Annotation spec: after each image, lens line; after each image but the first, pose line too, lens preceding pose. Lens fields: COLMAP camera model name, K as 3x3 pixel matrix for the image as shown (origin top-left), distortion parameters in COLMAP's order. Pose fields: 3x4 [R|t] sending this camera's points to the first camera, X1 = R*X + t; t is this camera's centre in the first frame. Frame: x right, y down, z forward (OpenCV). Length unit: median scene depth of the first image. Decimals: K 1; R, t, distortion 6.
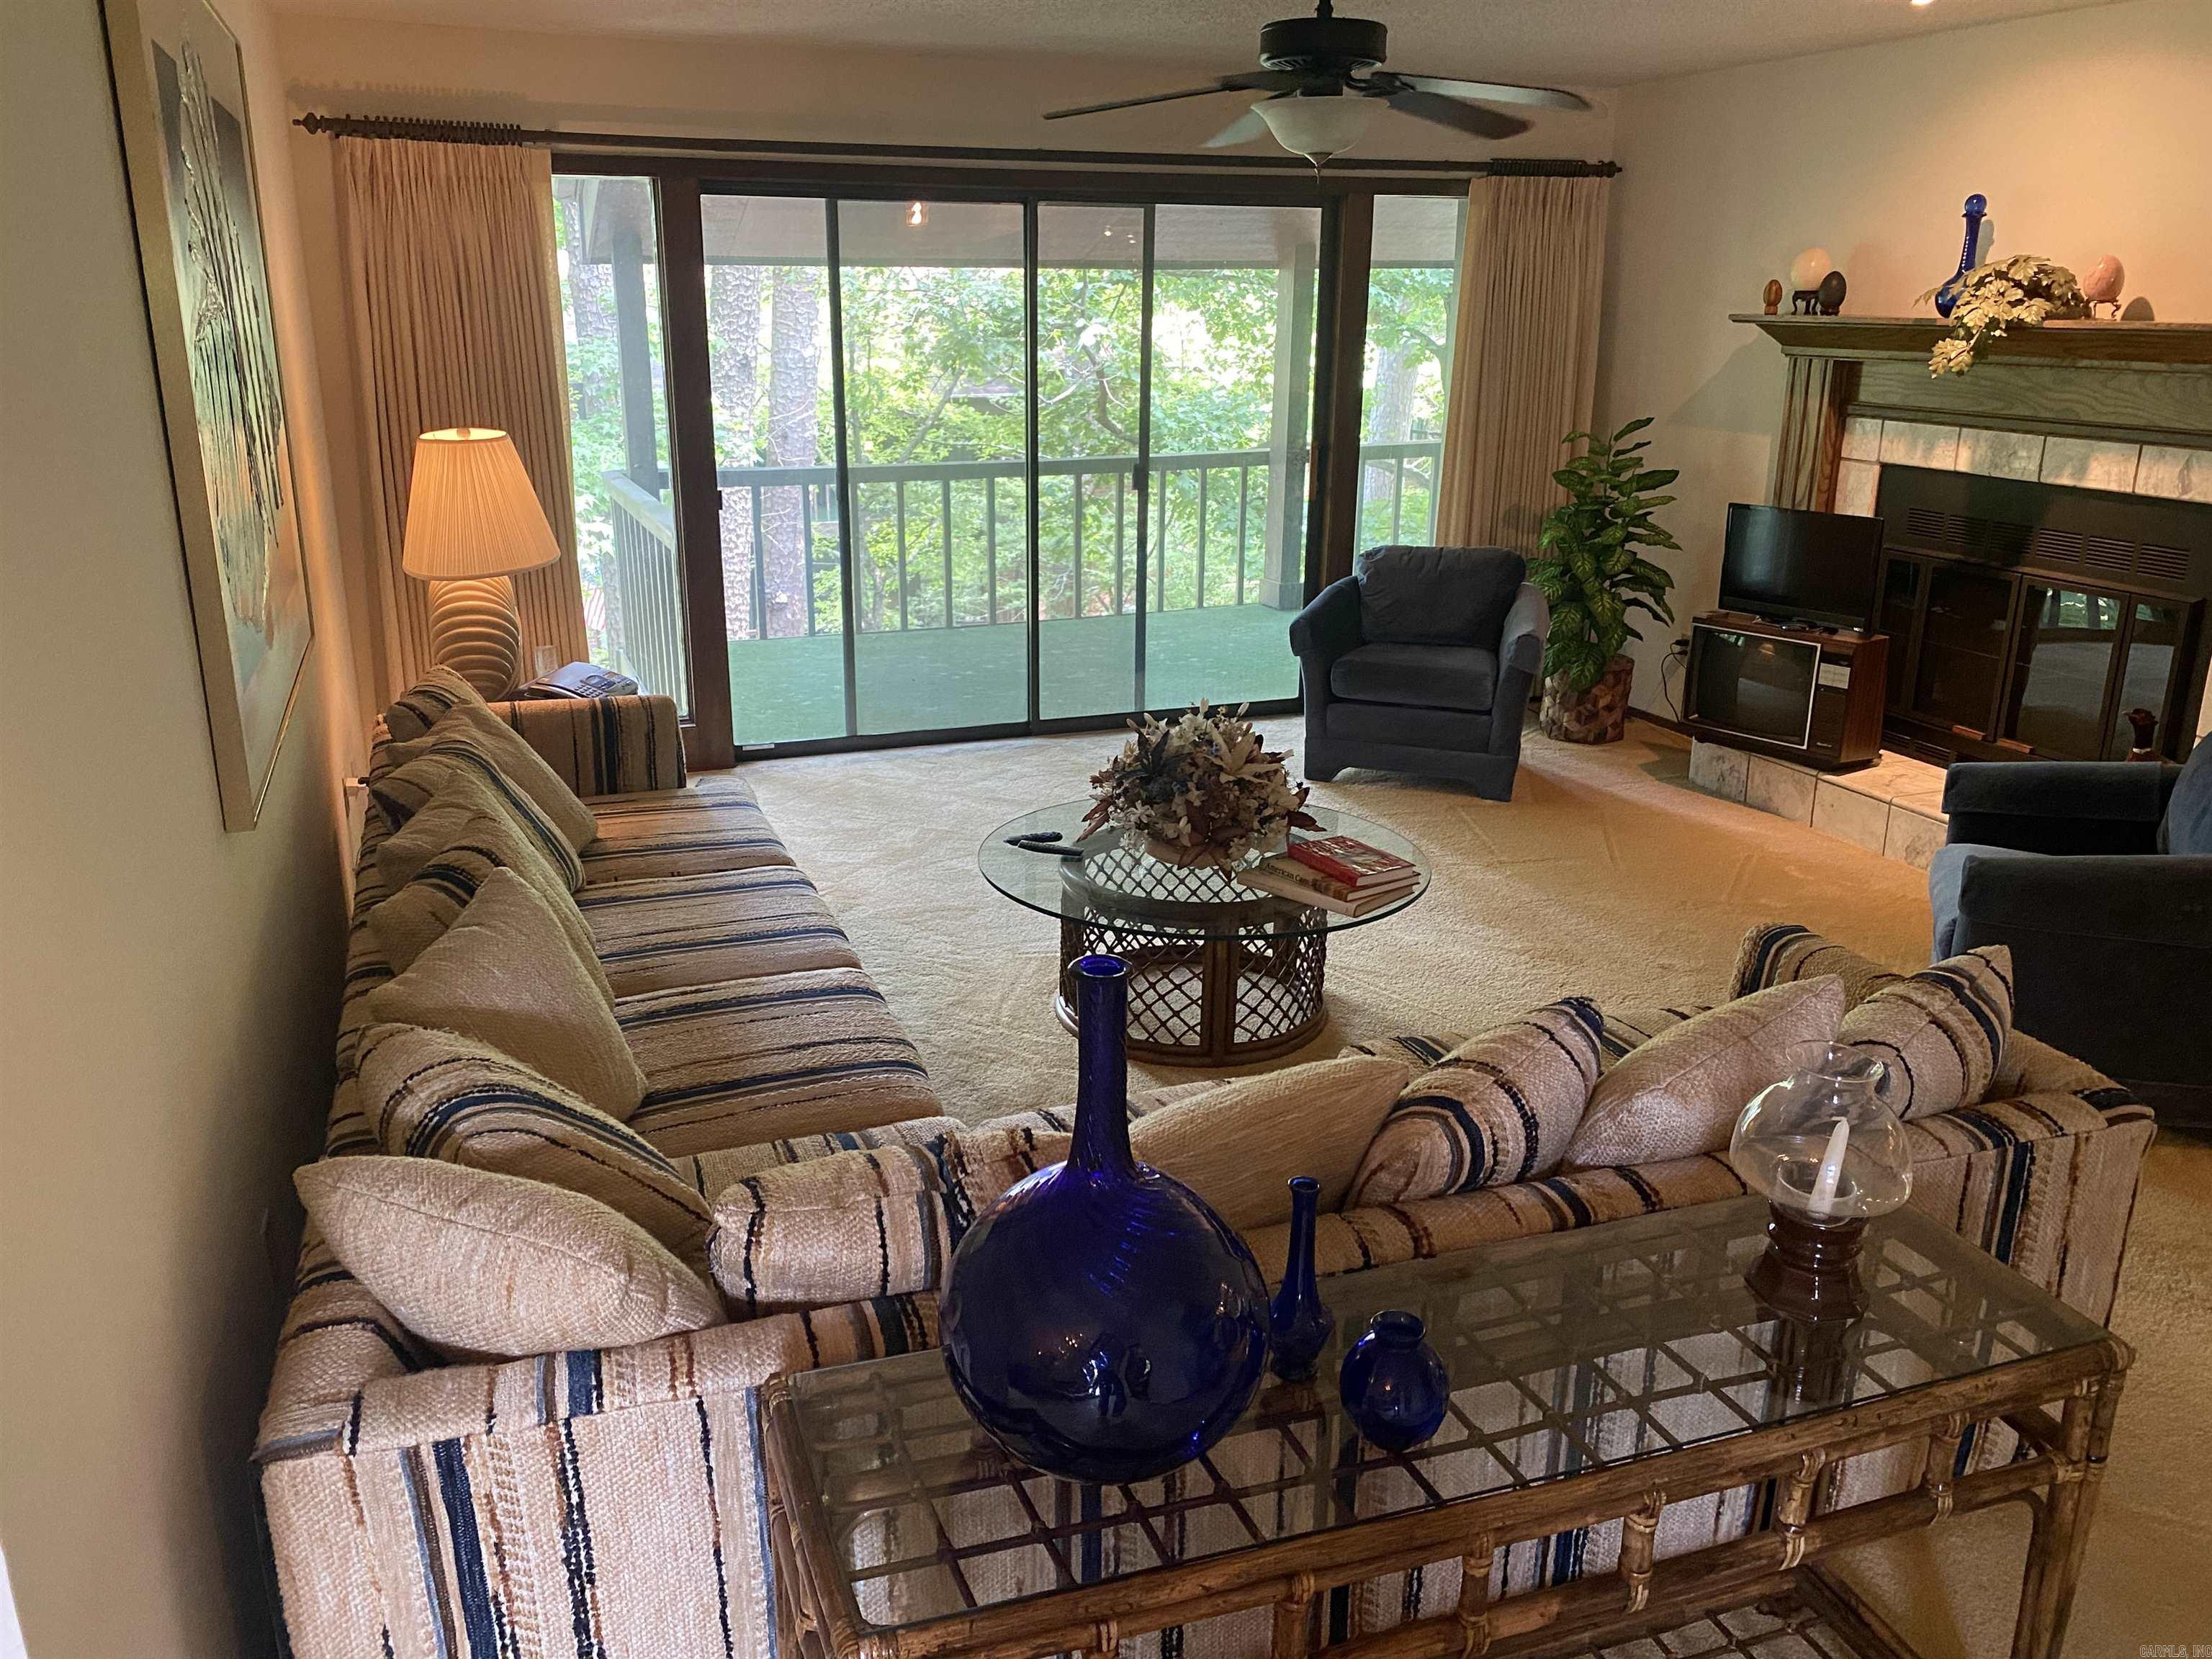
lens RADIAL K [[1647.2, 0, 1100.8], [0, 1647.2, 775.9], [0, 0, 1]] dist [0.028106, -0.010270]
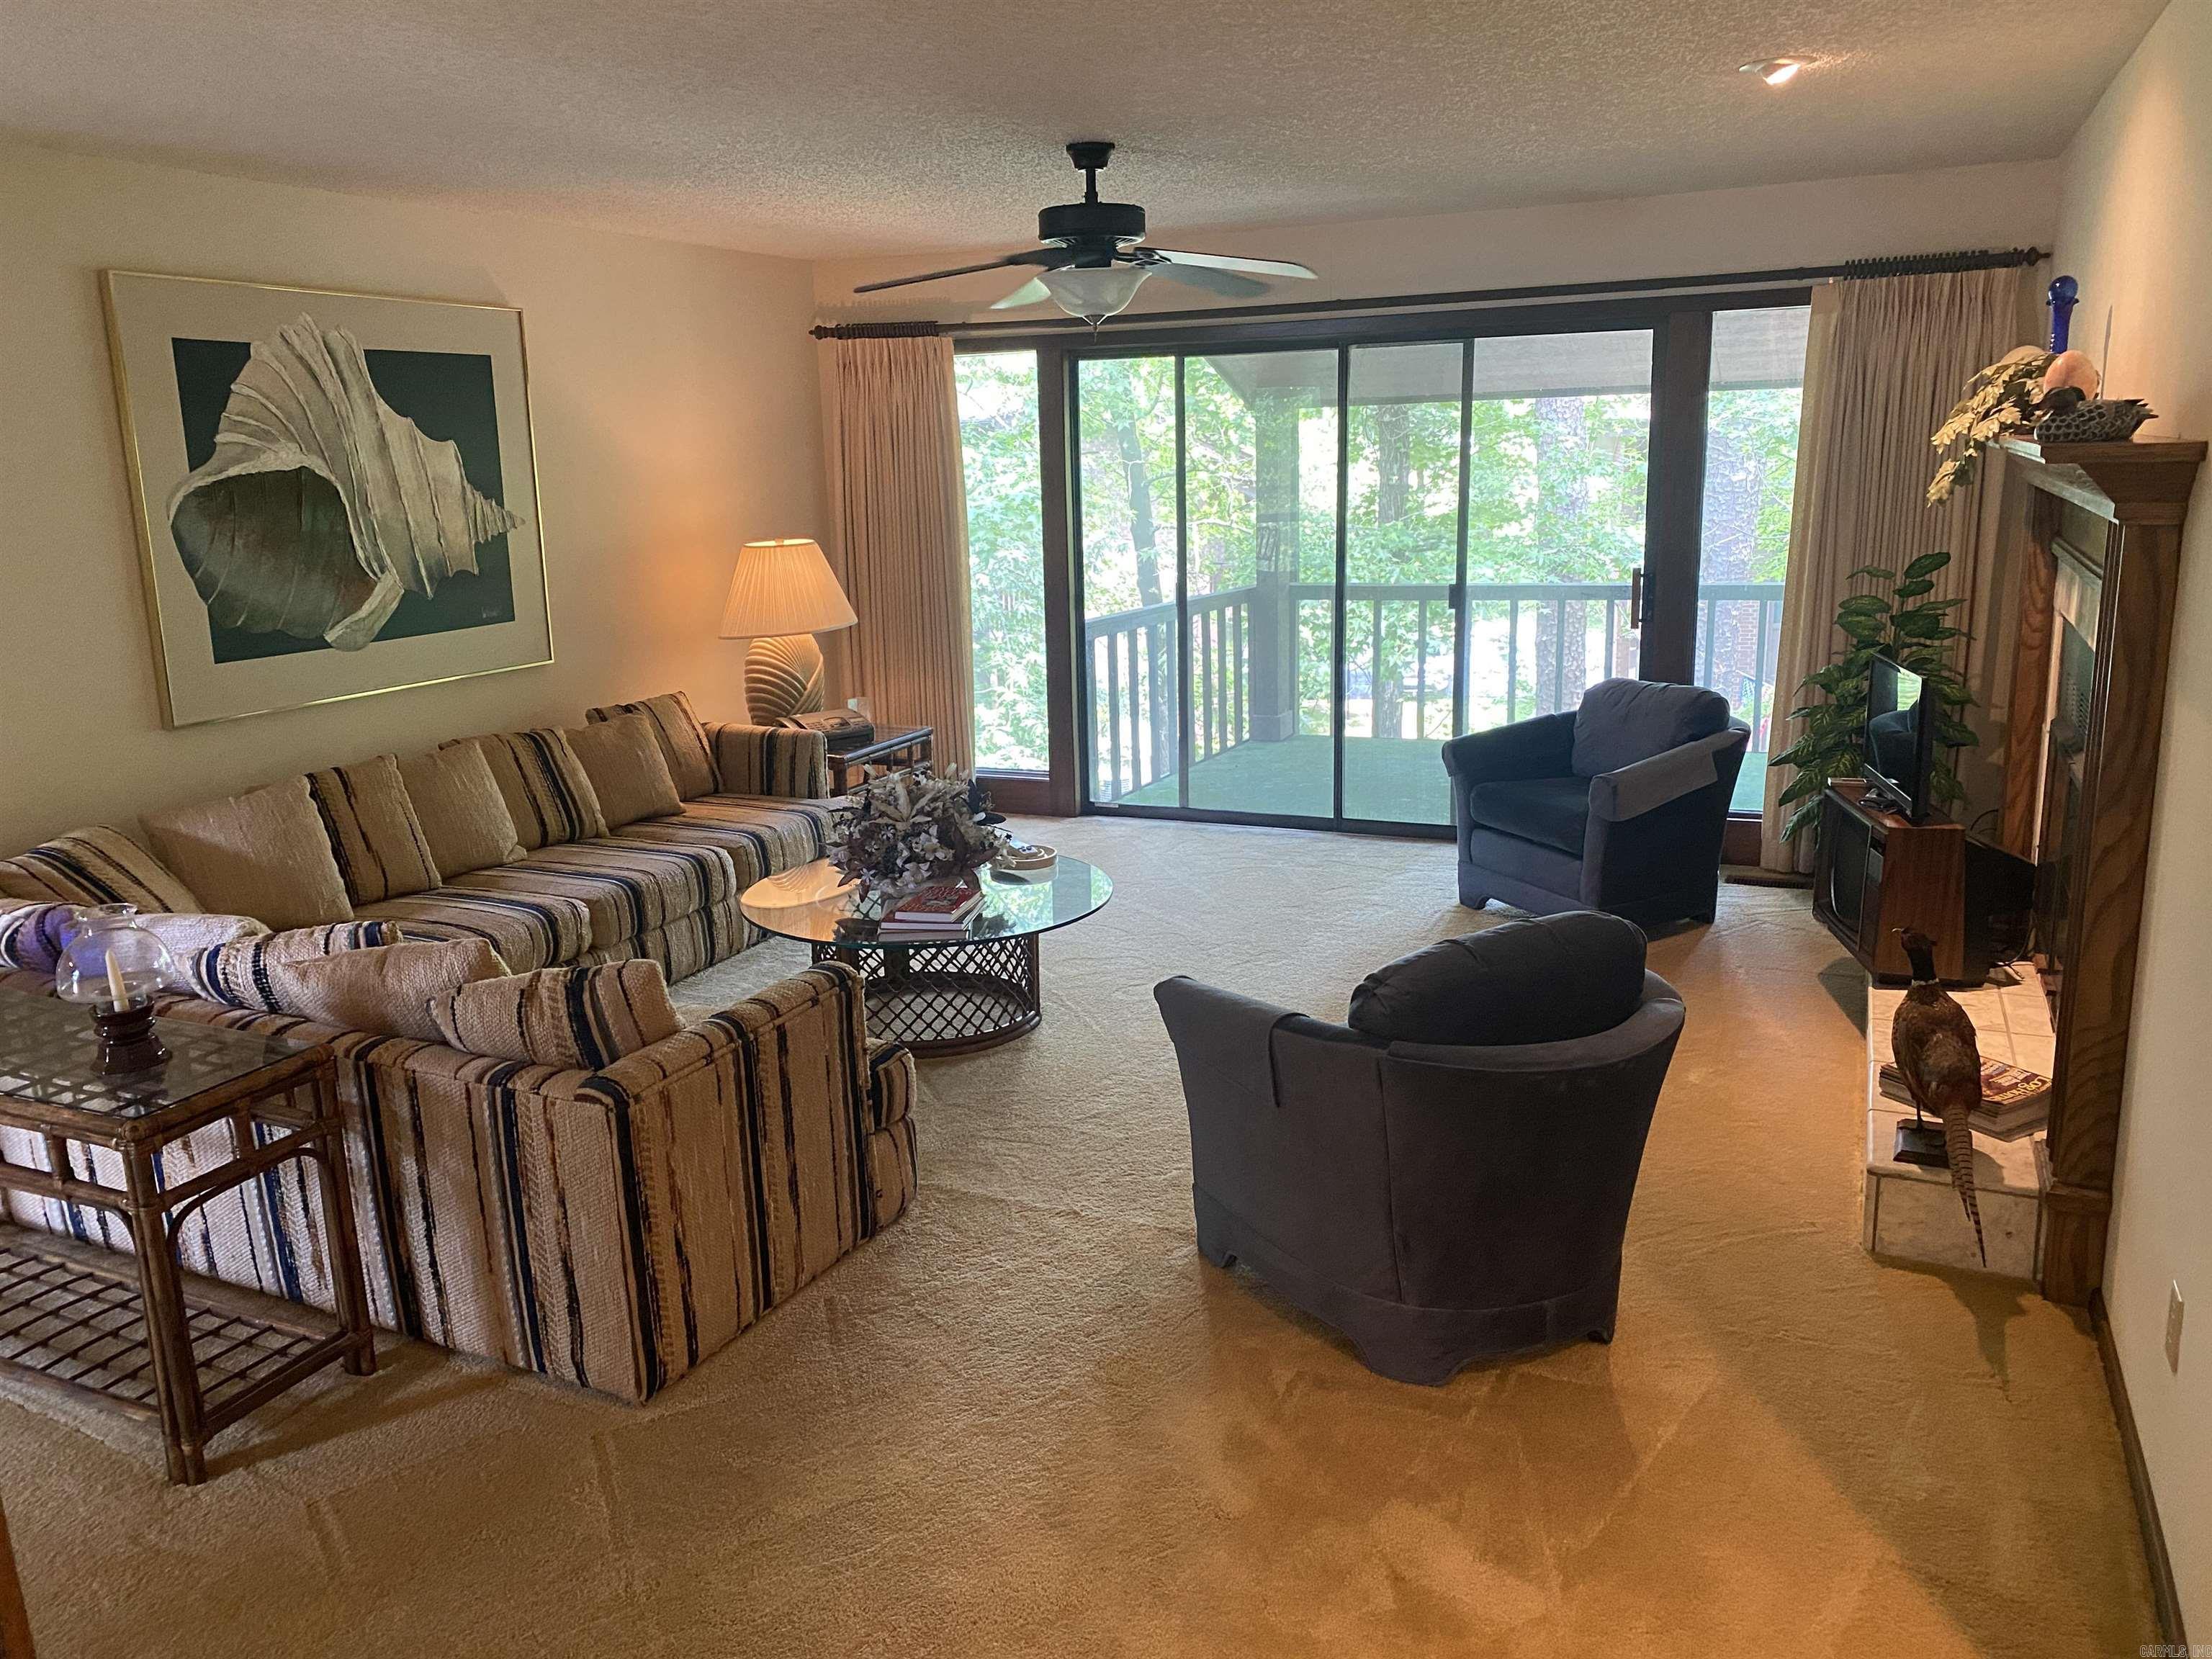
lens RADIAL K [[1666.2, 0, 1112.5], [0, 1666.2, 797.7], [0, 0, 1]] dist [0.061295, -0.067070]
pose [[0.719764, 0.123573, -0.683132, 0.663878], [-0.165540, 0.986195, 0.003978, -0.029644], [0.674193, 0.110222, 0.730284, 0.115332]]
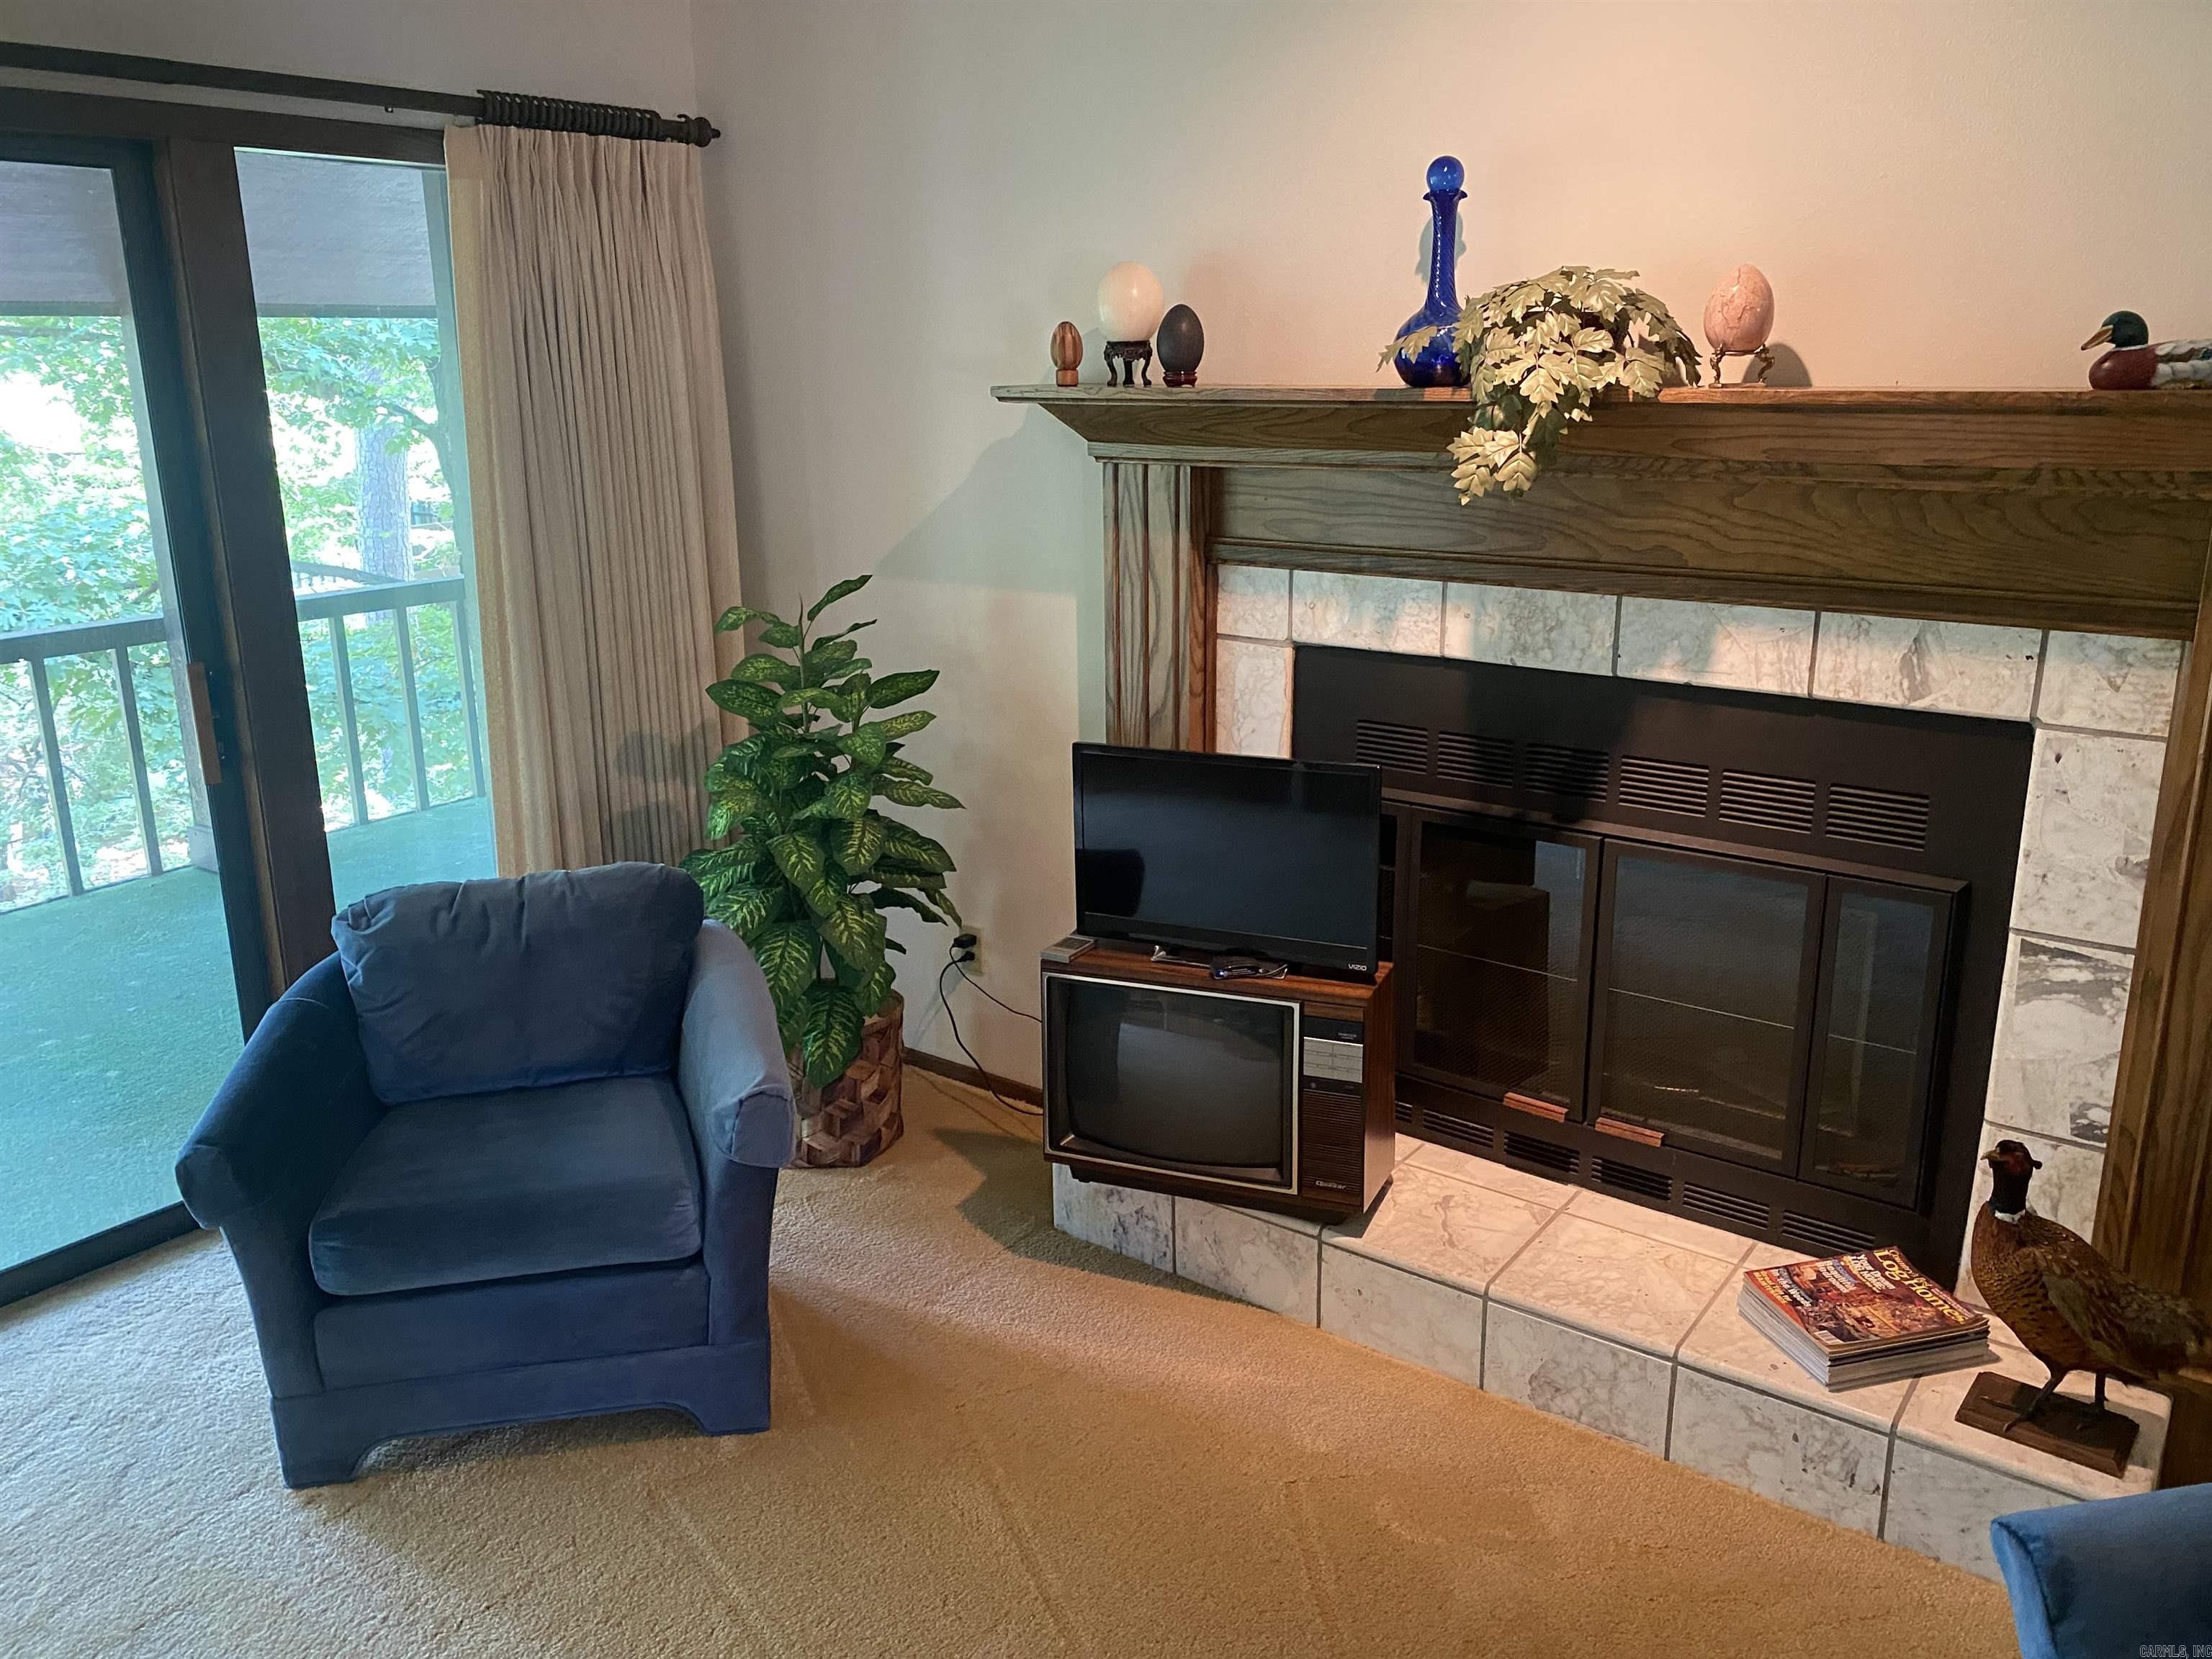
lens RADIAL K [[1687.9, 0, 1097.1], [0, 1687.9, 795.3], [0, 0, 1]] dist [0.084133, -0.086586]
pose [[0.846158, -0.148282, 0.511889, 0.102762], [0.164734, 0.986247, 0.013385, -0.146517], [-0.506833, 0.073000, 0.858948, 0.508067]]
